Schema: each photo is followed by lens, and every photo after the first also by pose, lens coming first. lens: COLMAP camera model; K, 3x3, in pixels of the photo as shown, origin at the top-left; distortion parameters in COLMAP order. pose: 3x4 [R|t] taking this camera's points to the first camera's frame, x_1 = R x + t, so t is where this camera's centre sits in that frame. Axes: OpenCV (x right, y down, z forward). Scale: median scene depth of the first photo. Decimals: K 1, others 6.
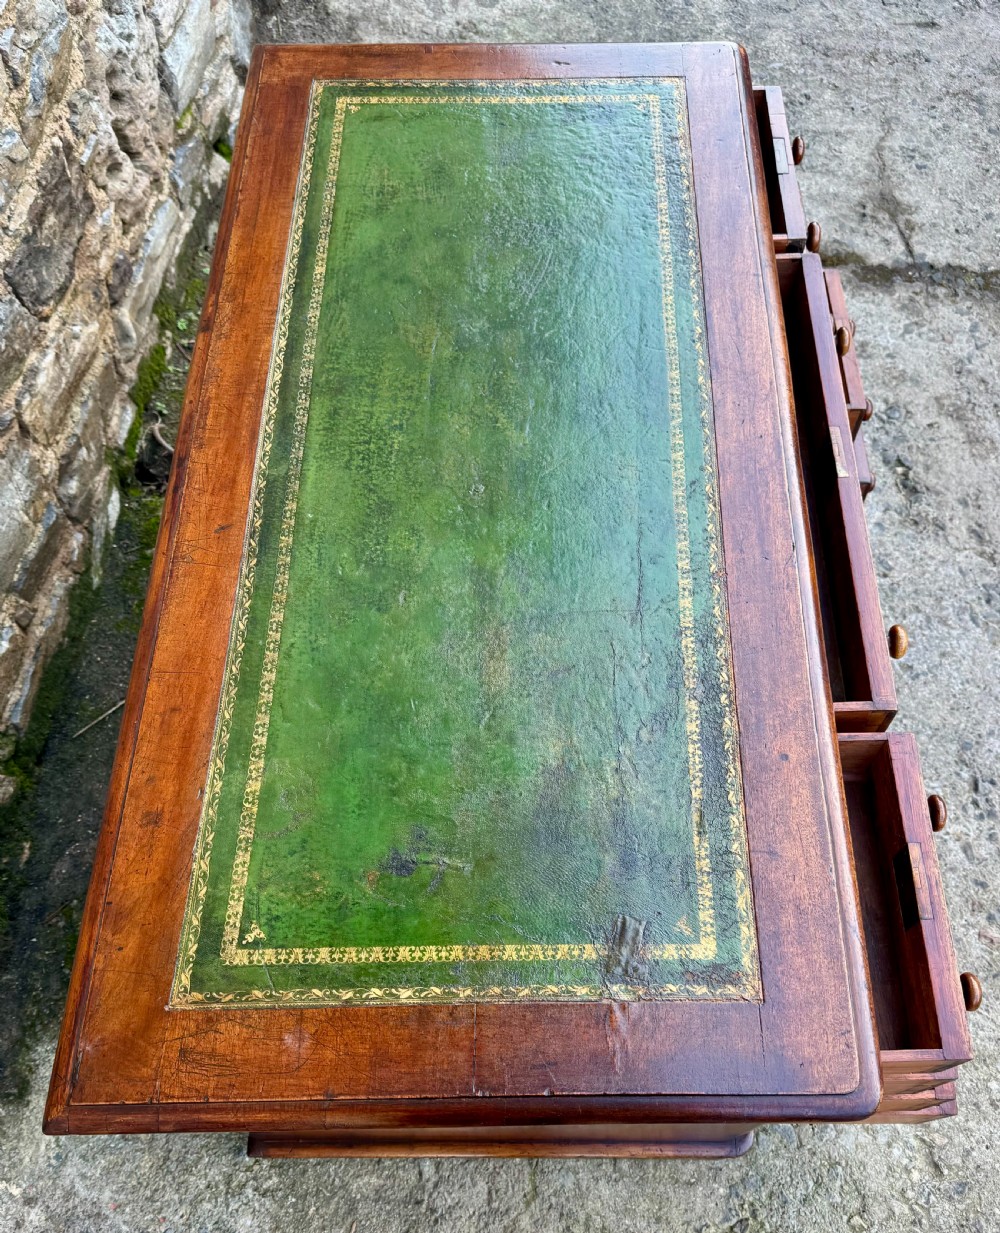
lens RADIAL K [[1069.5, 0, 574.6], [0, 1069.5, 719.6], [0, 0, 1]] dist [0.045866, -0.076667]
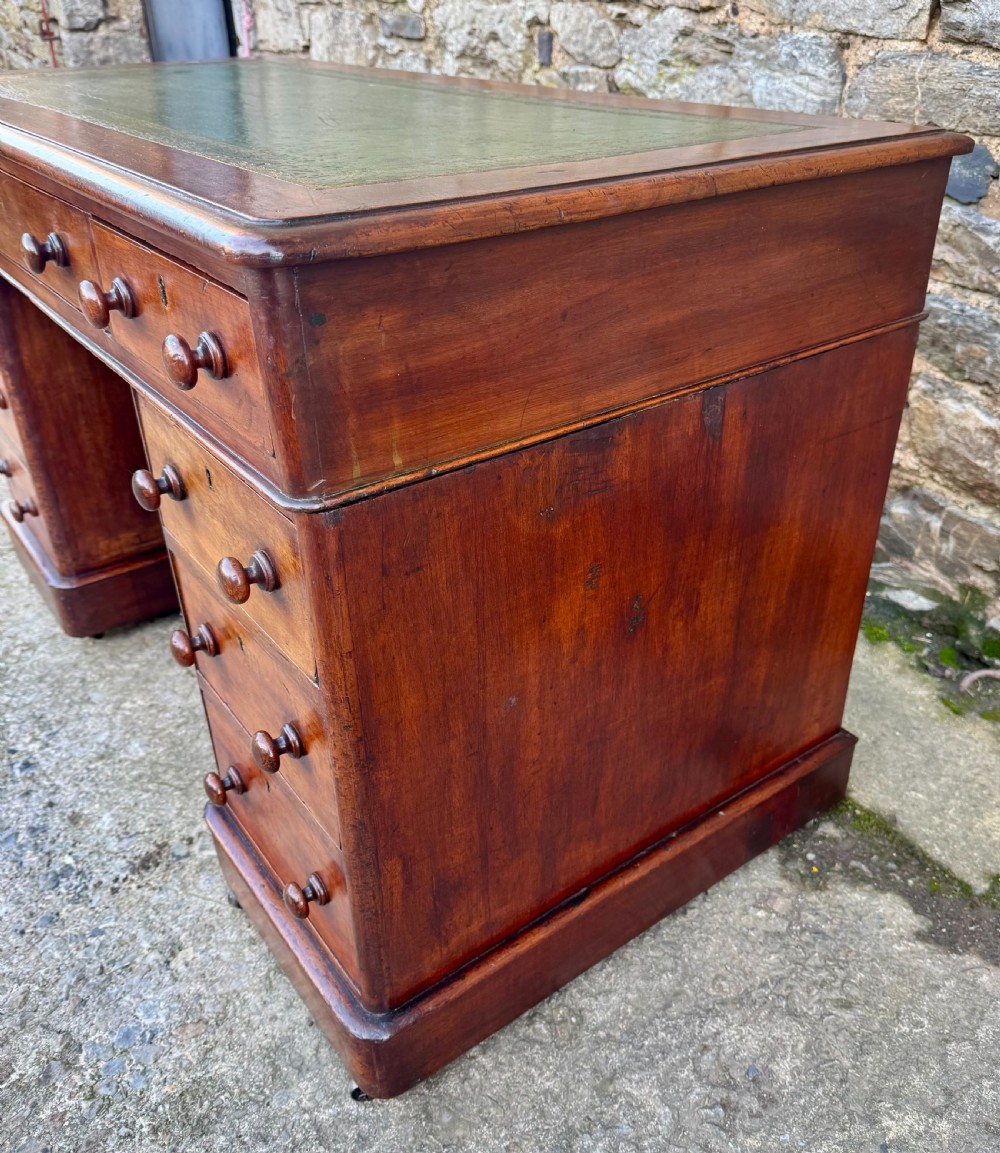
lens RADIAL K [[1009.4, 0, 536.5], [0, 1009.4, 583.1], [0, 0, 1]] dist [-0.042644, 0.013901]
pose [[-0.801612, 0.307434, -0.512740, 0.299877], [-0.535298, 0.012820, 0.844566, -1.023483], [0.266222, 0.951483, 0.154292, 1.145324]]
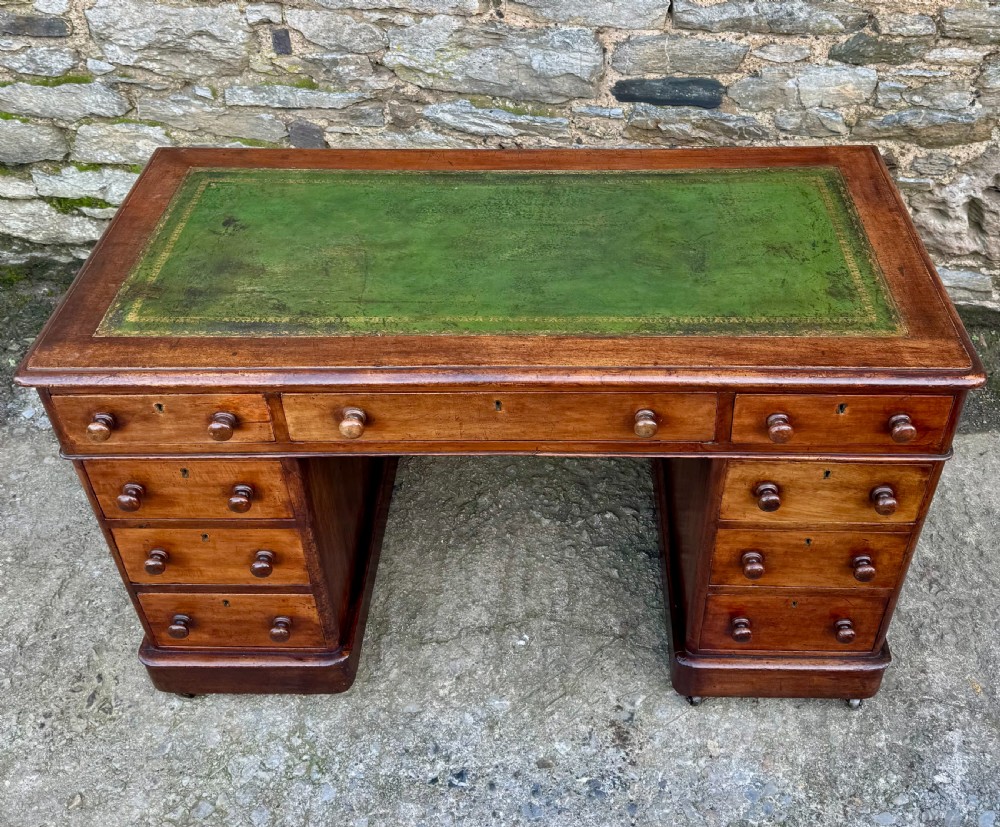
lens RADIAL K [[1058.4, 0, 537.2], [0, 1058.4, 247.4], [0, 0, 1]] dist [0.004703, 0.000000]
pose [[-0.032720, 0.568088, -0.822317, 0.972777], [-0.889084, 0.359306, 0.283600, -0.609511], [0.456573, 0.740388, 0.493322, 0.224850]]
